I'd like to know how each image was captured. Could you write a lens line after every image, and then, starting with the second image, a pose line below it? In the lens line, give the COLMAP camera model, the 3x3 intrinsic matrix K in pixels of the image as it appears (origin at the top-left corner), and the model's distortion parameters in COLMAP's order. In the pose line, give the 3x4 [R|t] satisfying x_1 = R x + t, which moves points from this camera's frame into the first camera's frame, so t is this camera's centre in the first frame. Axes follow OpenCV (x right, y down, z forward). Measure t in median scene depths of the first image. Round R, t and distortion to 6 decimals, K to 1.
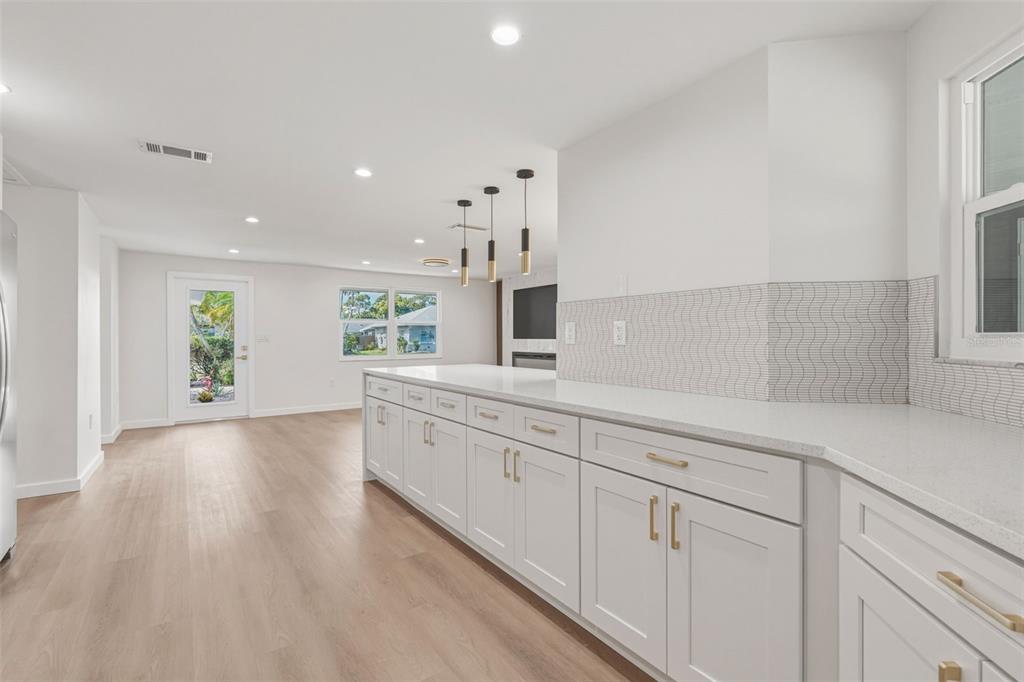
lens RADIAL K [[462.5, 0, 512.5], [0, 462.5, 337.2], [0, 0, 1]] dist [-0.002859, 0.000046]
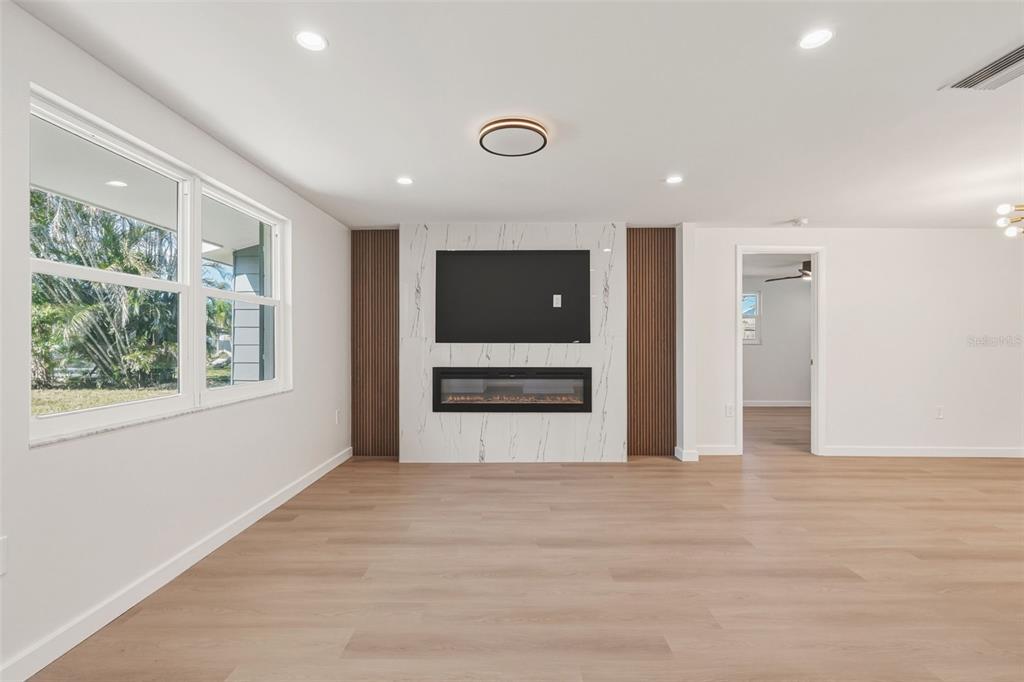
lens RADIAL K [[458.0, 0, 508.8], [0, 458.0, 340.7], [0, 0, 1]] dist [-0.004247, -0.000033]
pose [[0.593818, 0.005646, 0.804580, -0.811226], [-0.003777, 0.999984, -0.004229, 0.006721], [-0.804591, -0.000527, 0.593829, 1.363390]]
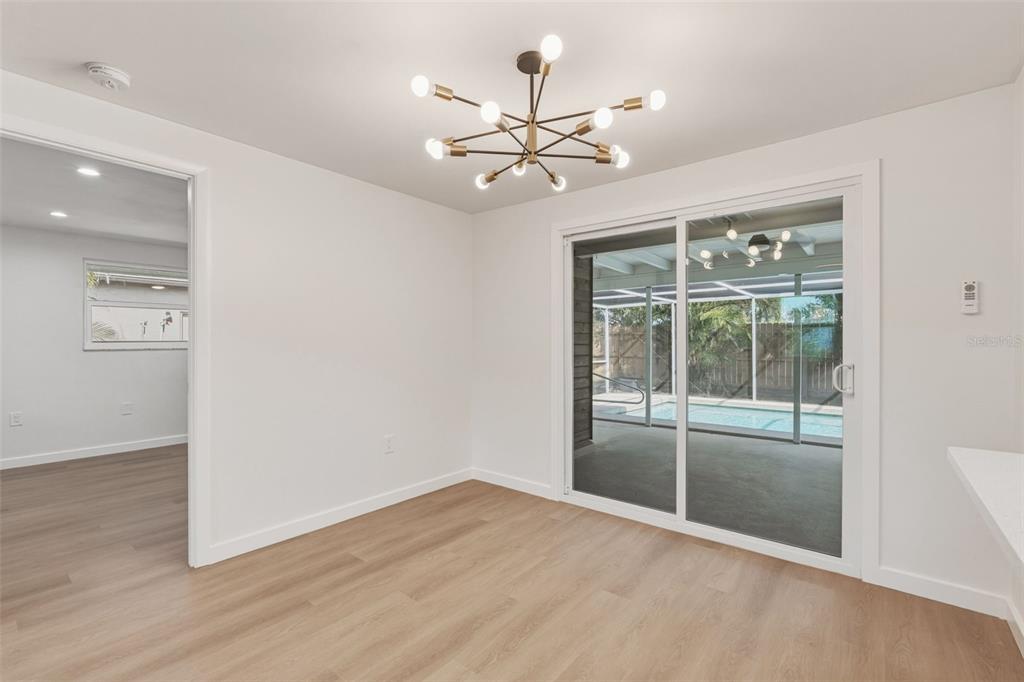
lens RADIAL K [[458.0, 0, 508.8], [0, 458.0, 340.7], [0, 0, 1]] dist [-0.004247, -0.000033]
pose [[-0.261889, 0.001887, 0.965096, -0.067019], [-0.001258, 0.999997, -0.002296, -0.008505], [-0.965097, -0.001816, -0.261886, 1.171248]]
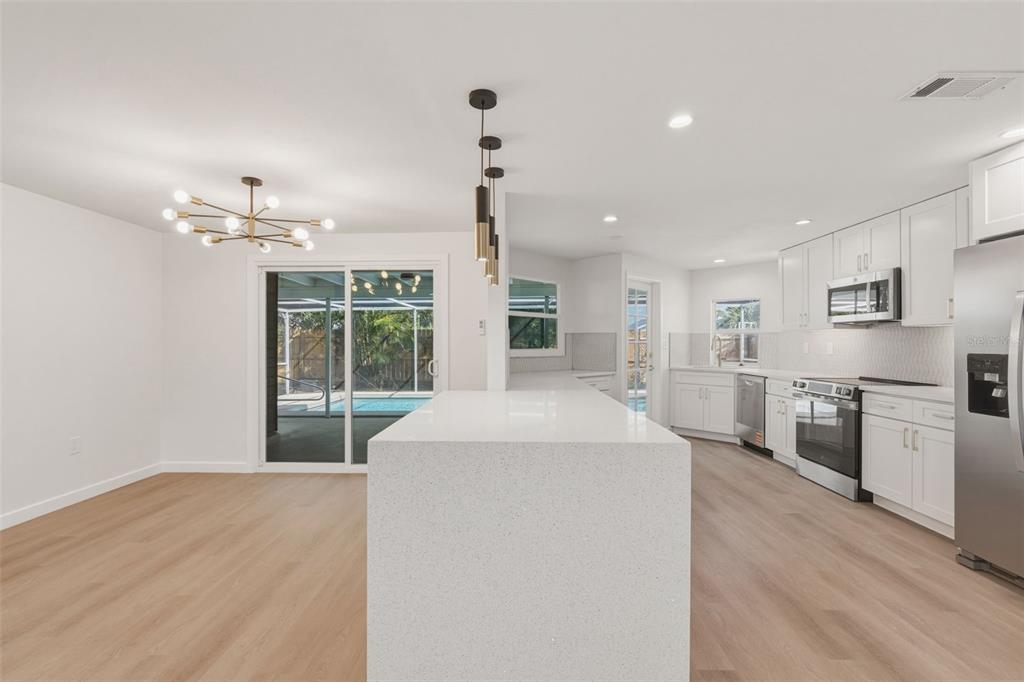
lens RADIAL K [[458.0, 0, 508.8], [0, 458.0, 340.7], [0, 0, 1]] dist [-0.004247, -0.000033]
pose [[-0.803715, 0.002792, 0.595008, -0.424700], [-0.000302, 0.999987, -0.005100, -0.021056], [-0.595015, -0.004279, -0.803703, 1.384440]]
